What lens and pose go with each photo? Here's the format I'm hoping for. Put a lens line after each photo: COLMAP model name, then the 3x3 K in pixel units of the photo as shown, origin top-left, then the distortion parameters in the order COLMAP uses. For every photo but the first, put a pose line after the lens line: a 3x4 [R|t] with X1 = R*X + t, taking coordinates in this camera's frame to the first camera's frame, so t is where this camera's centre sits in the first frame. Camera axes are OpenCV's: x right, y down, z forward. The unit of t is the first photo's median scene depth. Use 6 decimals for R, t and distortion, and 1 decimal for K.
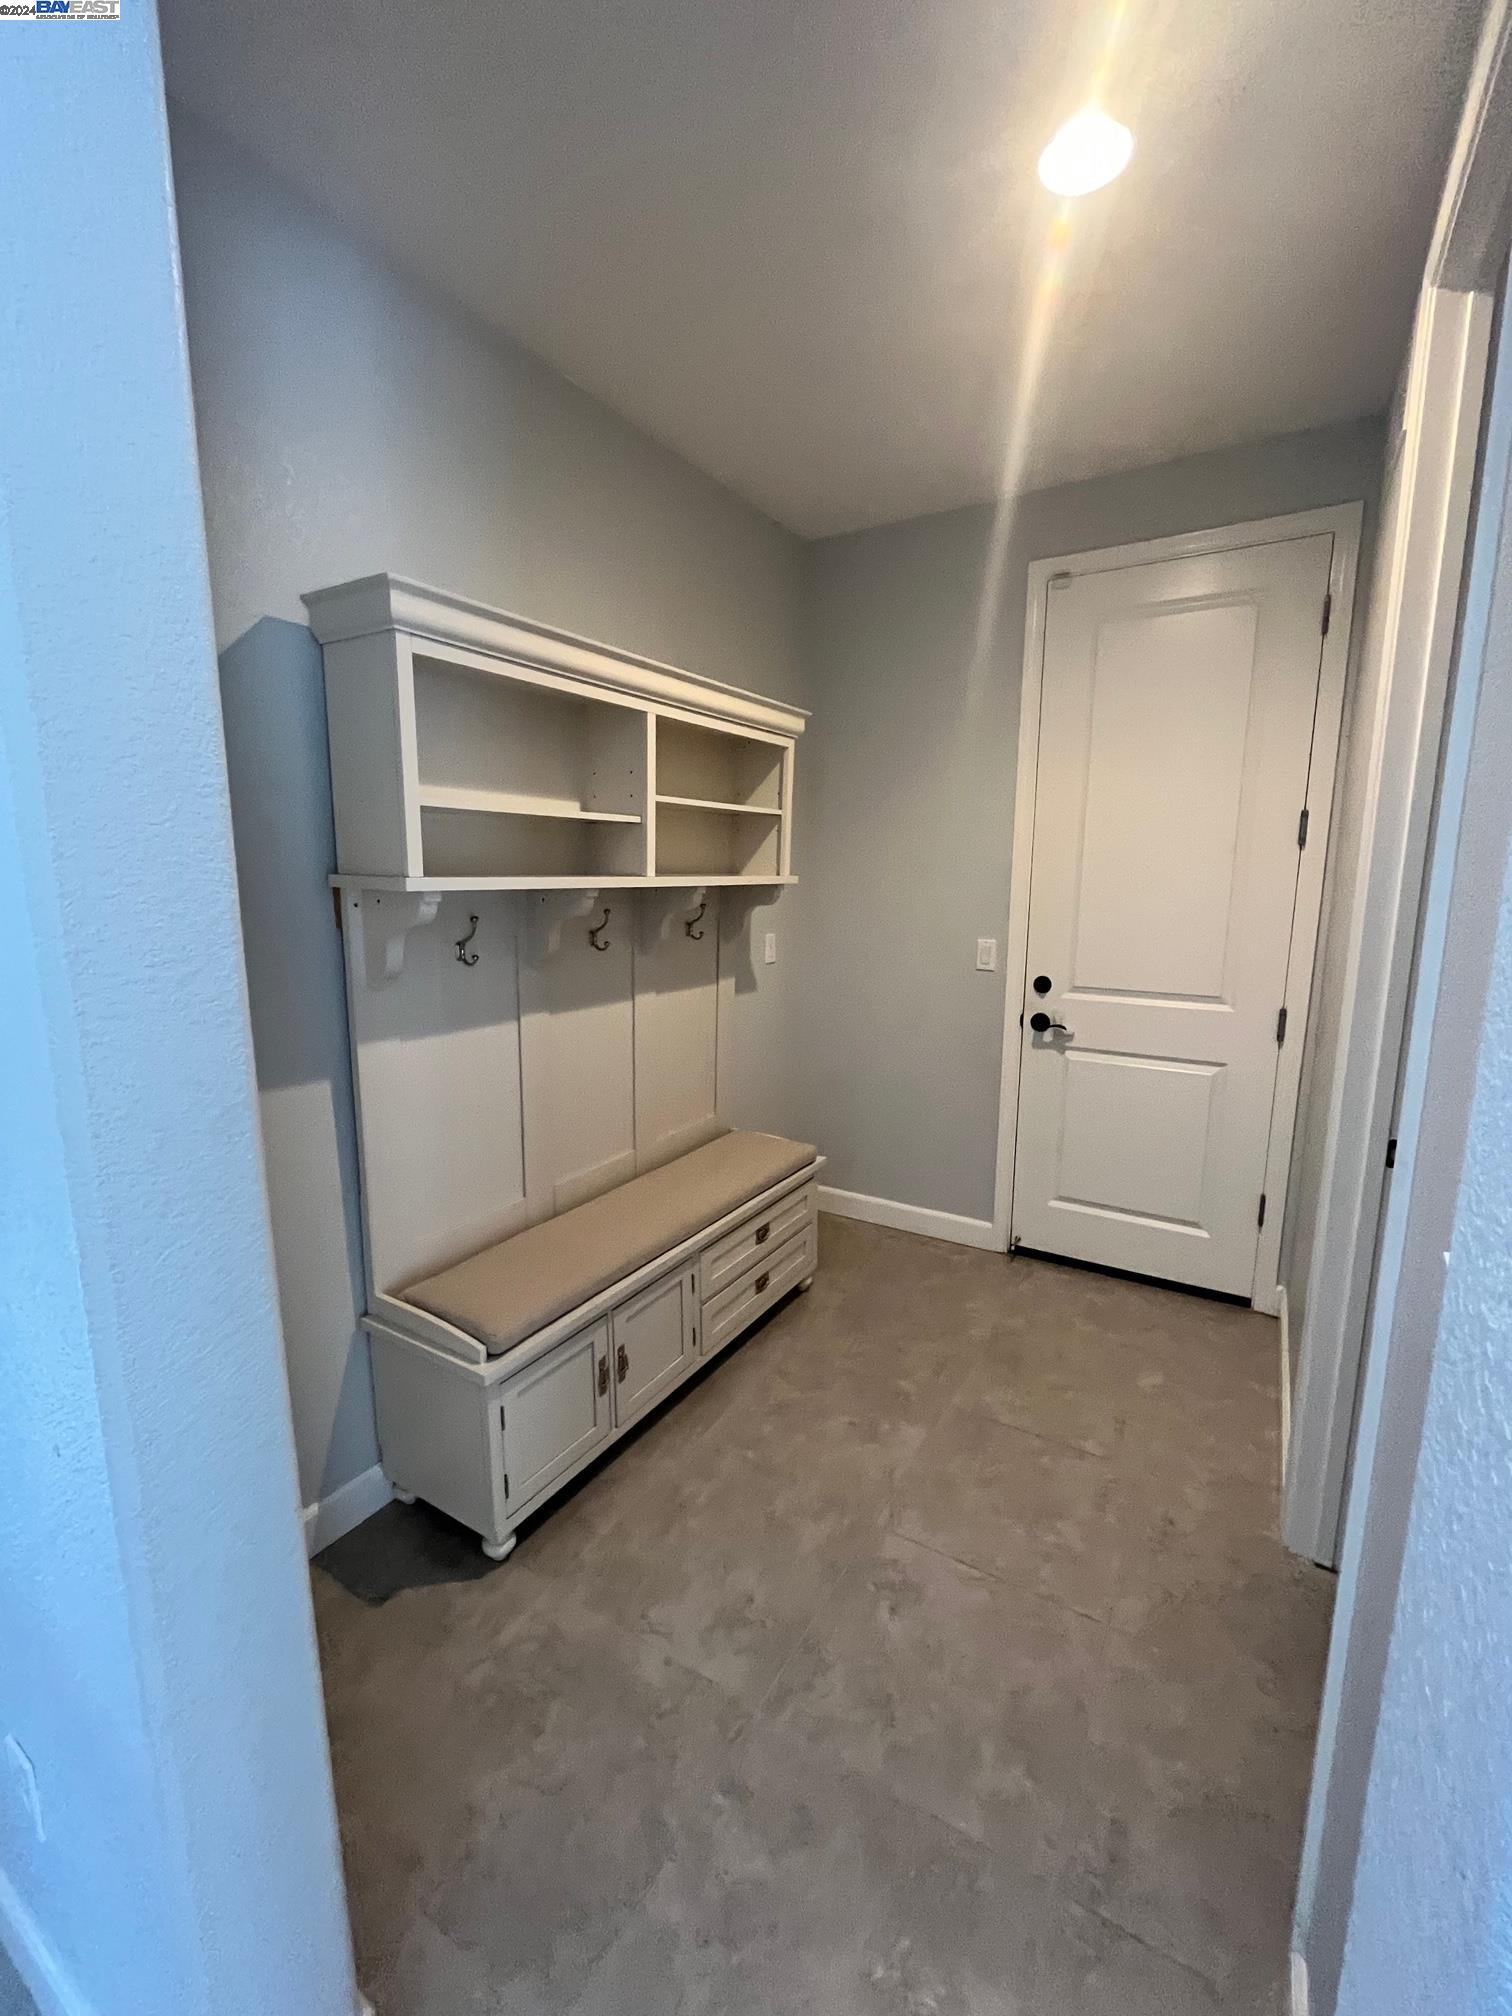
lens RADIAL K [[834.0, 0, 753.5], [0, 834.0, 1004.9], [0, 0, 1]] dist [-0.004480, -0.000377]
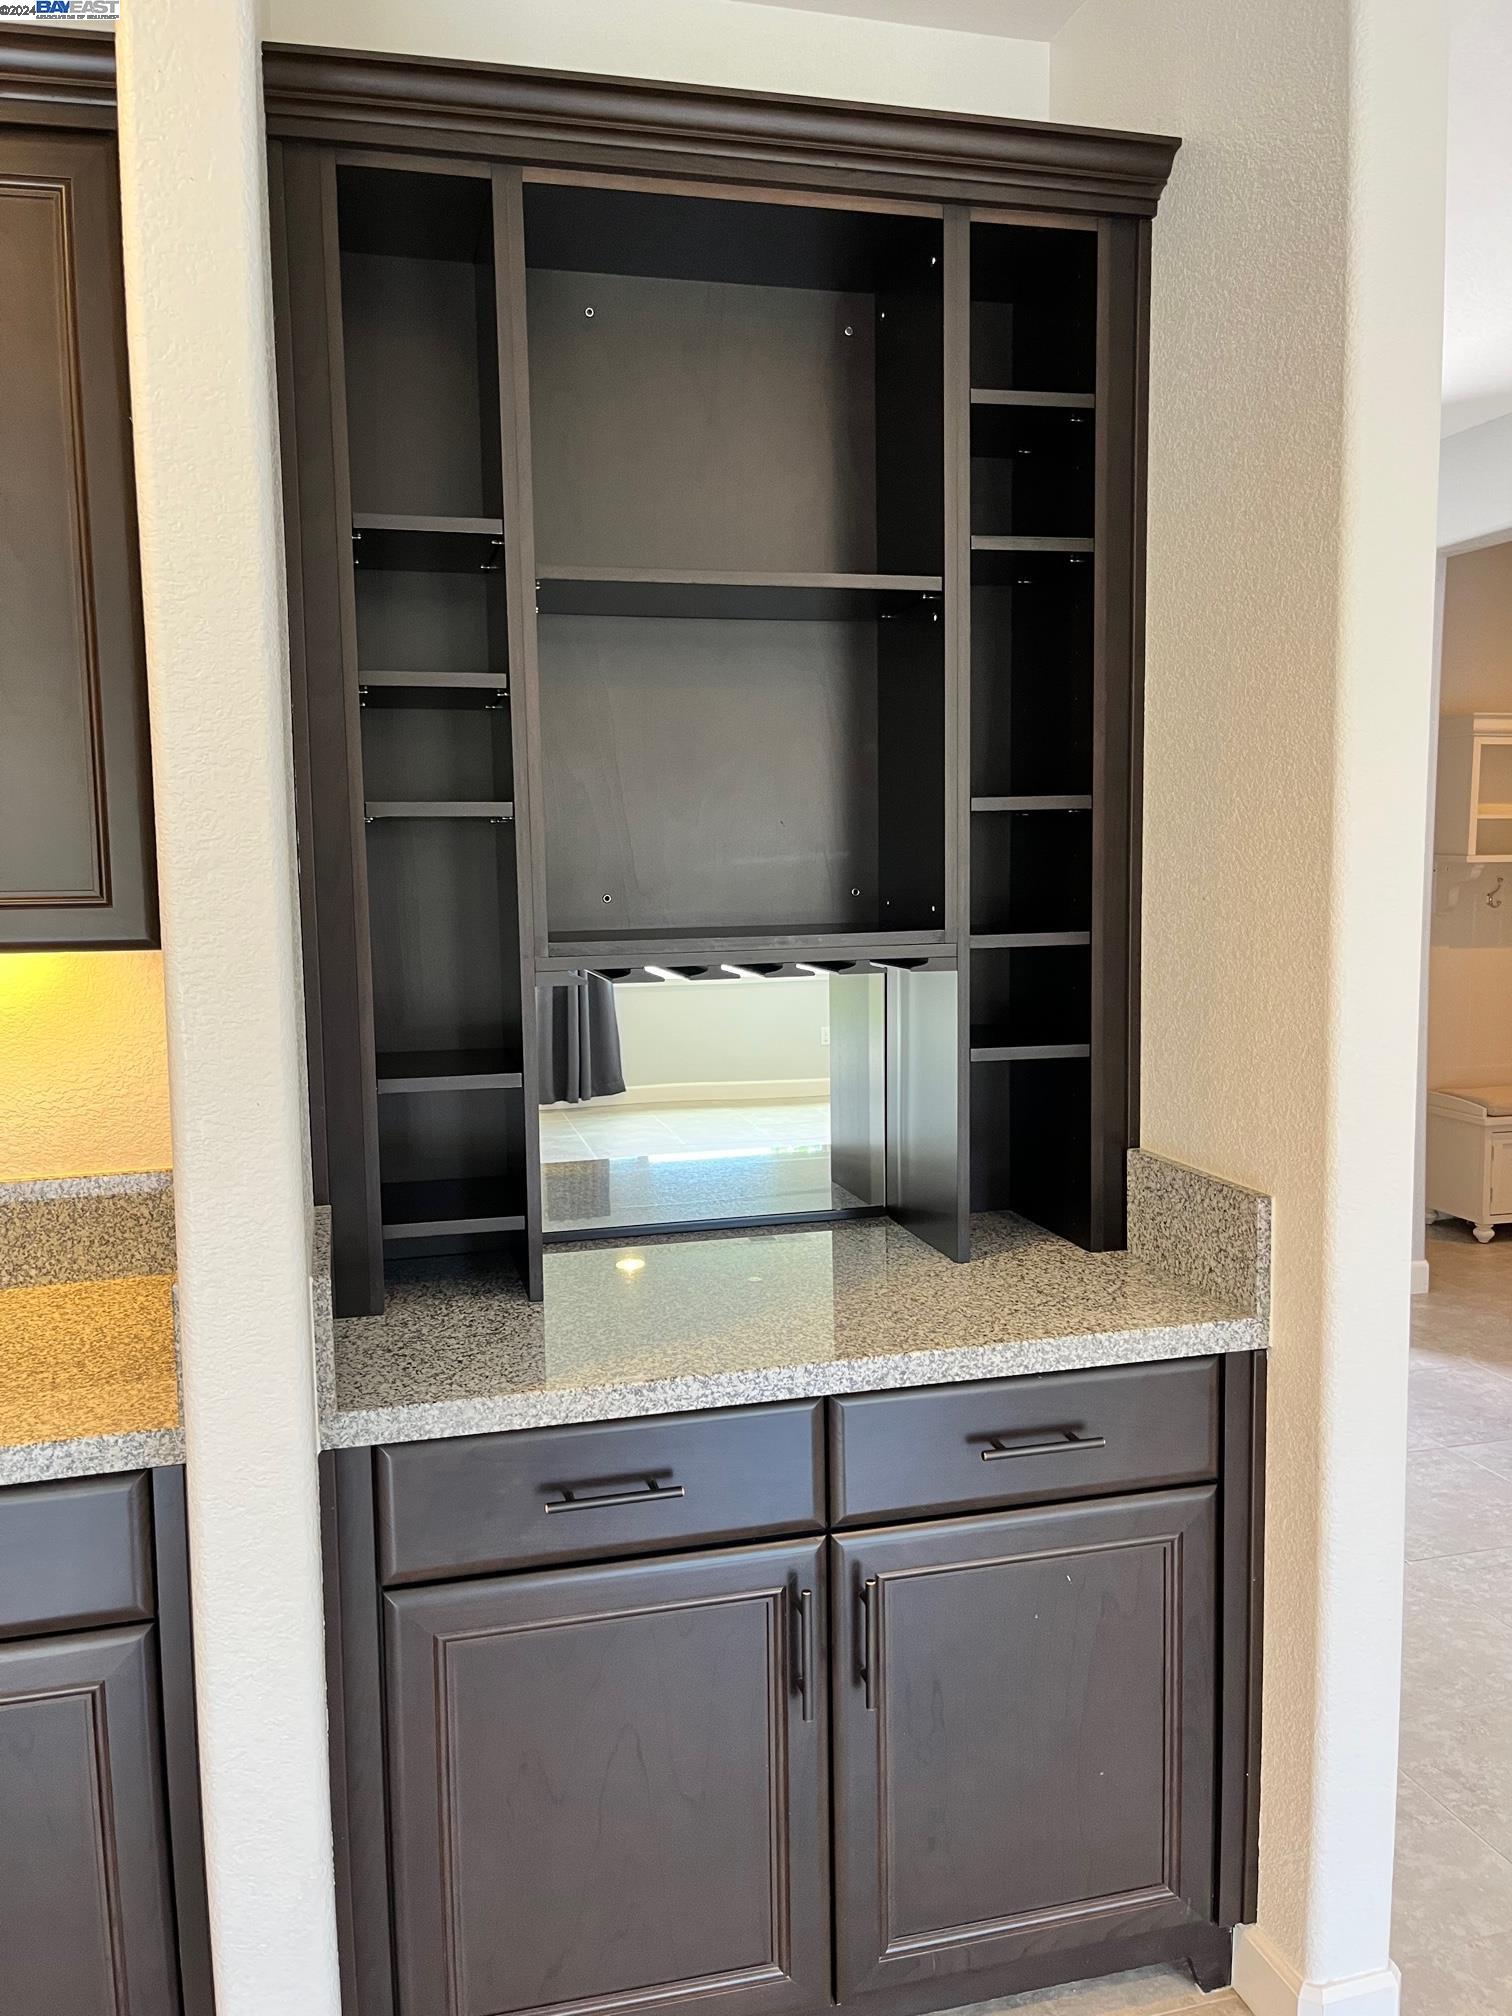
lens RADIAL K [[1513.4, 0, 750.3], [0, 1513.4, 1006.2], [0, 0, 1]] dist [0.012606, -0.009301]
pose [[0.720728, 0.060766, -0.690550, 0.806548], [-0.097322, 0.995154, -0.014005, 0.390813], [0.686353, 0.077299, 0.723149, -2.559016]]
